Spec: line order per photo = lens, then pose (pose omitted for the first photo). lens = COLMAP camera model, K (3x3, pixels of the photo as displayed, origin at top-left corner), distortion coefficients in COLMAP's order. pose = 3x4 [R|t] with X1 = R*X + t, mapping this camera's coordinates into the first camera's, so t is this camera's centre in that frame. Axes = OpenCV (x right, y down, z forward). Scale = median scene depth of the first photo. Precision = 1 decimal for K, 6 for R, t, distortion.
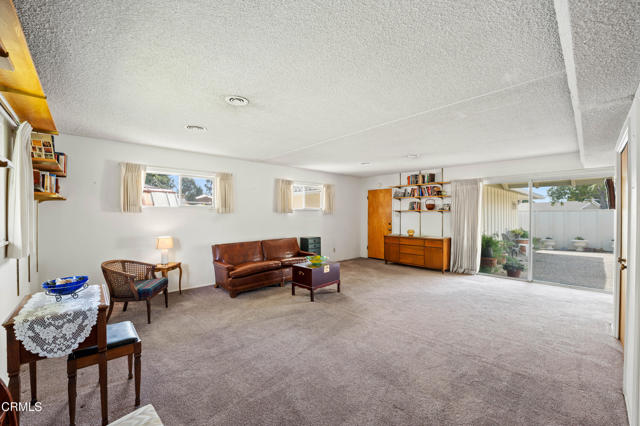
lens RADIAL K [[259.4, 0, 322.3], [0, 259.4, 213.9], [0, 0, 1]] dist [-0.023791, 0.002281]
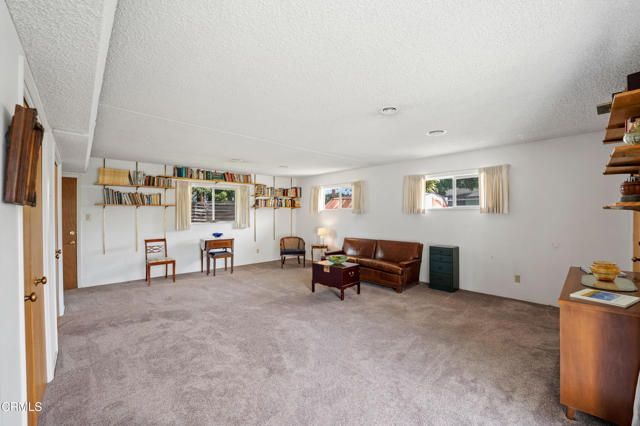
lens RADIAL K [[259.4, 0, 320.0], [0, 259.4, 213.4], [0, 0, 1]] dist [-0.023791, 0.002281]
pose [[-0.002600, -0.003696, -0.999990, 0.700483], [-0.003722, 0.999986, -0.003686, 0.000987], [0.999990, 0.003712, -0.002613, 0.663208]]
